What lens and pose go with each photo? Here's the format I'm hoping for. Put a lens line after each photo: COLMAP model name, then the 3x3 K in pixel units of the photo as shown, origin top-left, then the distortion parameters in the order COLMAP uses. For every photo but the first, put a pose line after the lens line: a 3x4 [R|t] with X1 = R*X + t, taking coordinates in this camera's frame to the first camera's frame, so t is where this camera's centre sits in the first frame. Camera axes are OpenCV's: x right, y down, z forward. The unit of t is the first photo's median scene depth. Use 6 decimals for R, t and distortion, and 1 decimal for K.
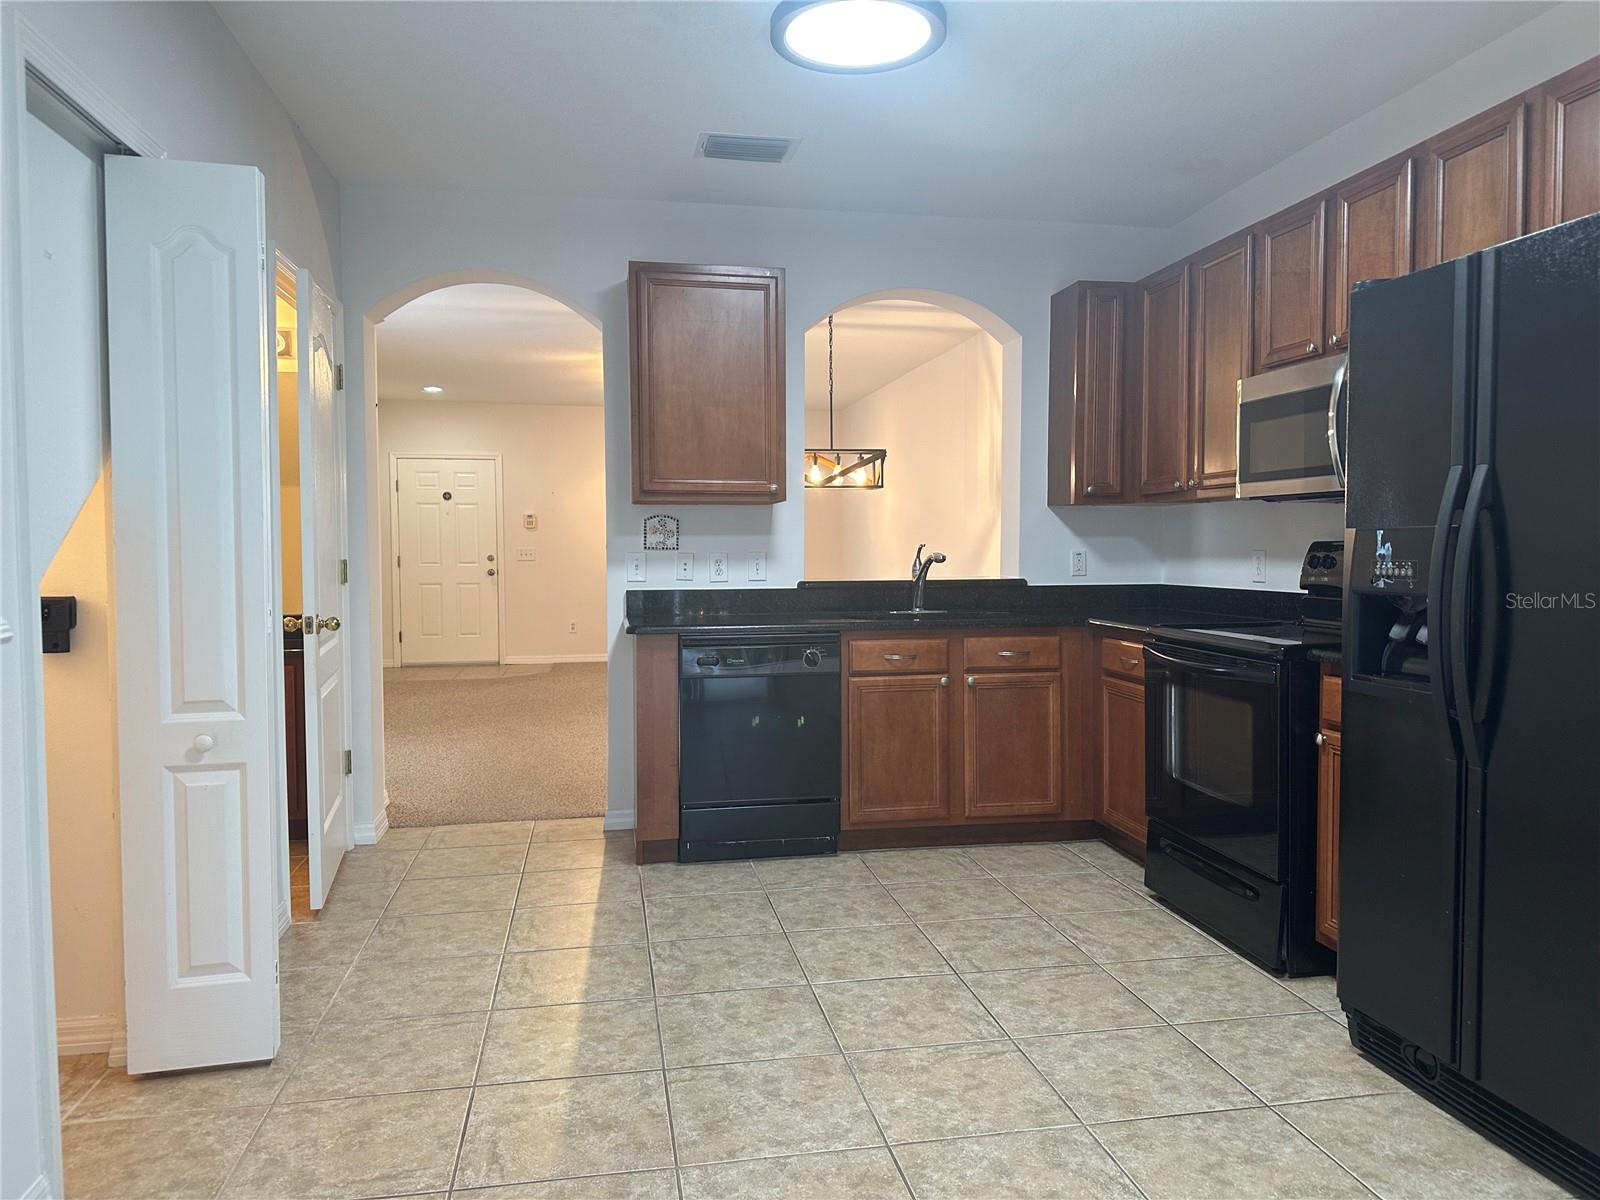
lens RADIAL K [[1119.5, 0, 804.7], [0, 1119.5, 587.8], [0, 0, 1]] dist [-0.008379, -0.004223]
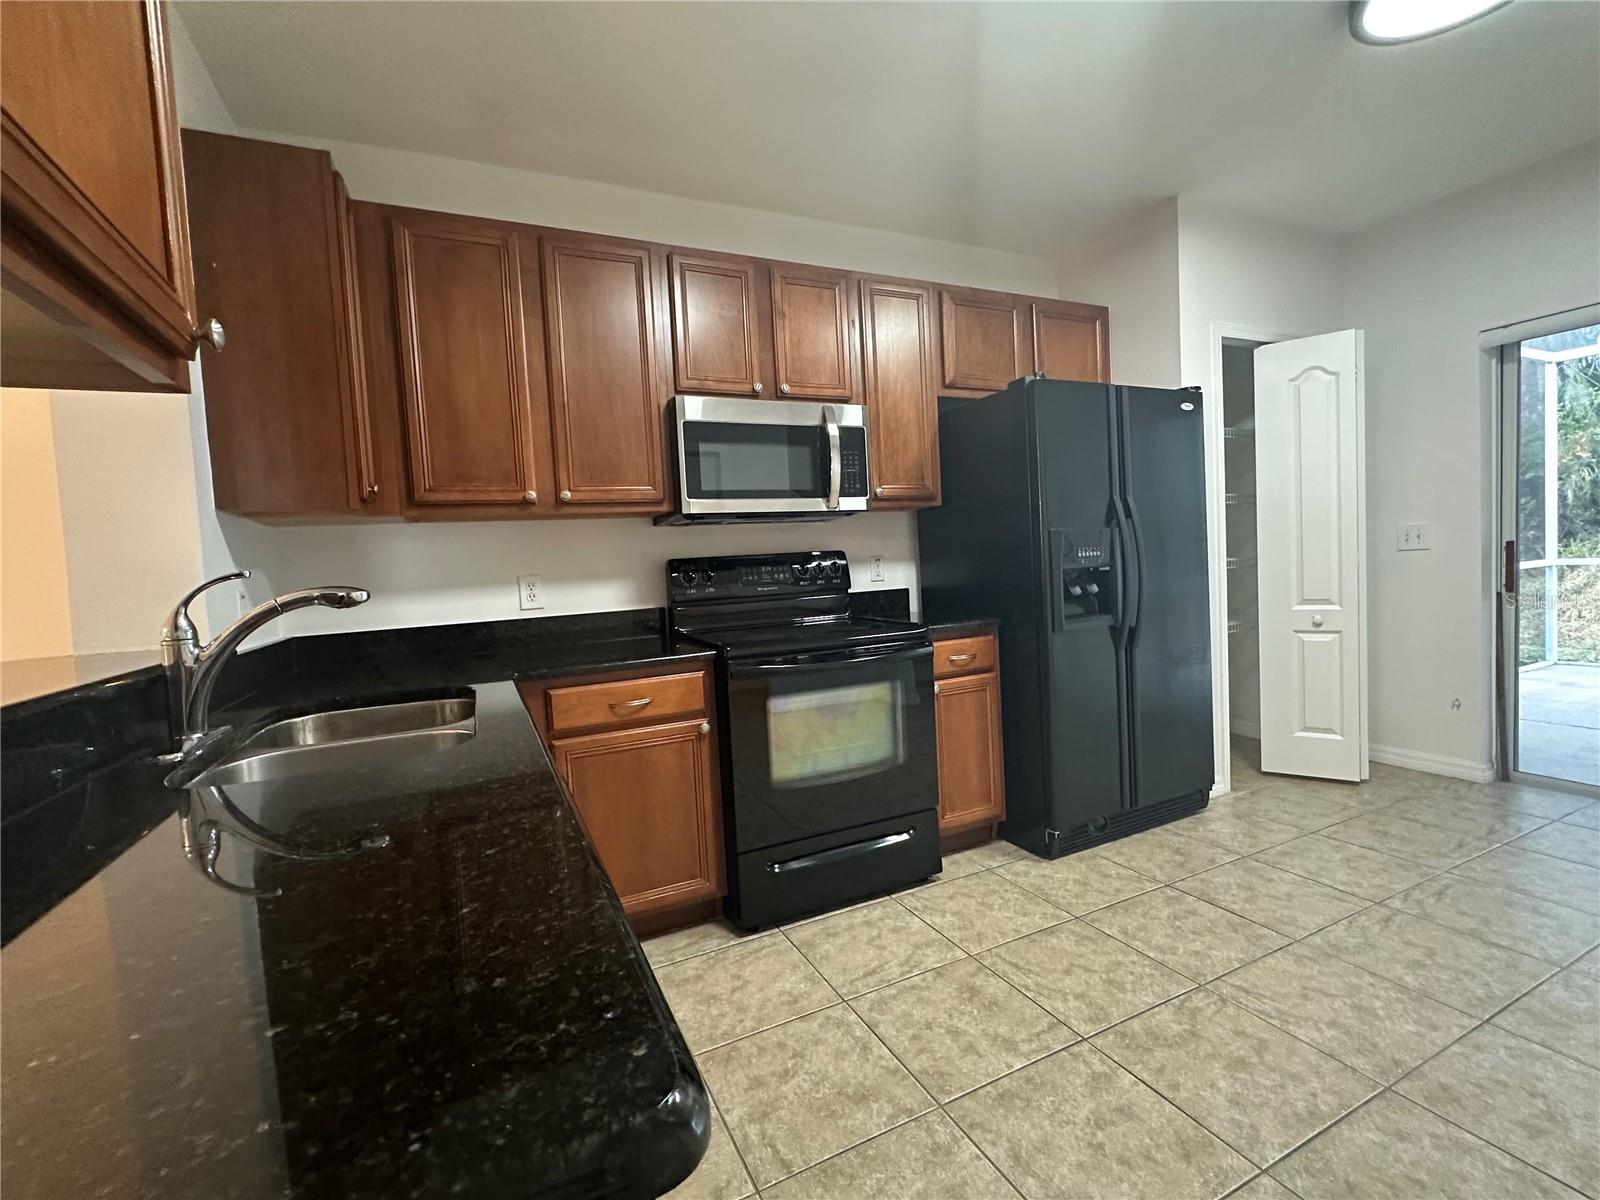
lens RADIAL K [[709.0, 0, 801.7], [0, 709.0, 593.9], [0, 0, 1]] dist [-0.003125, 0.000186]
pose [[-0.257416, -0.028493, 0.965880, -0.333181], [0.093666, 0.994122, 0.054289, -0.042765], [-0.961750, 0.104445, -0.253235, 1.367990]]
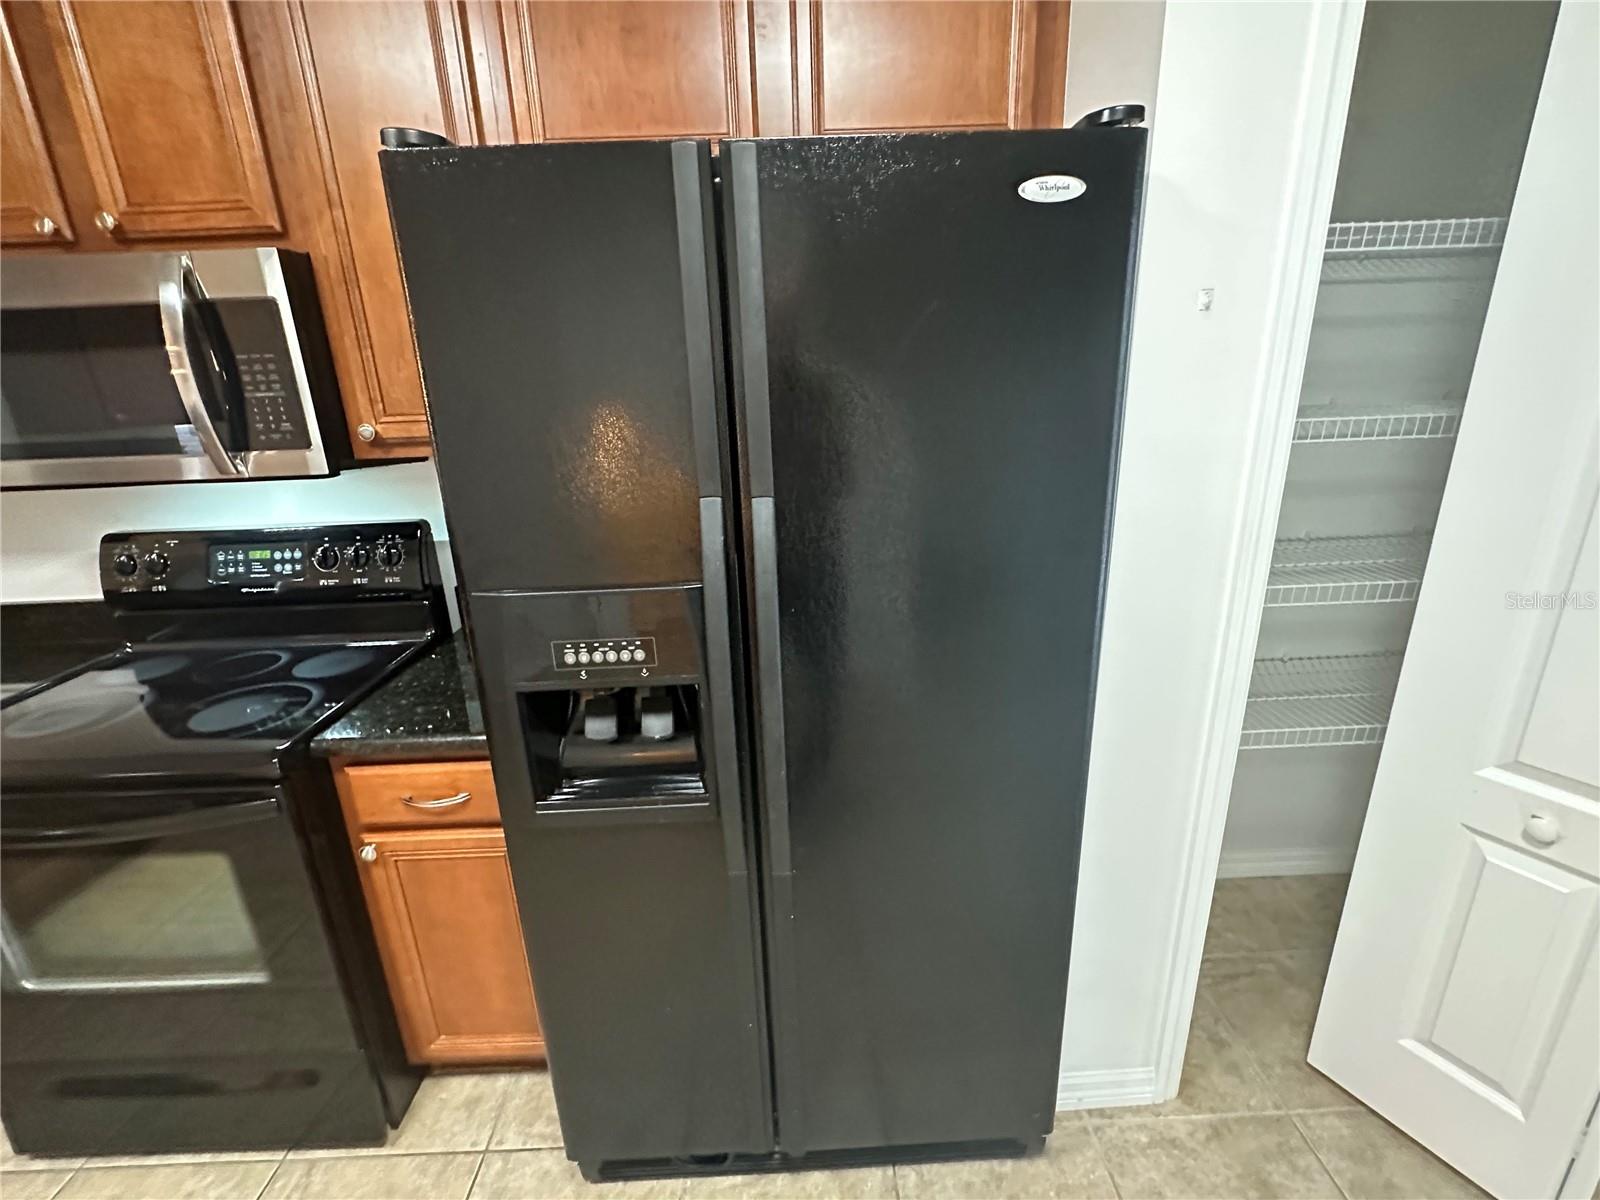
lens RADIAL K [[709.0, 0, 792.7], [0, 709.0, 598.5], [0, 0, 1]] dist [-0.003125, 0.000186]
pose [[0.161368, -0.299160, 0.940459, 0.132370], [0.074995, 0.953910, 0.290571, -0.127332], [-0.984041, 0.023641, 0.176366, 0.654494]]
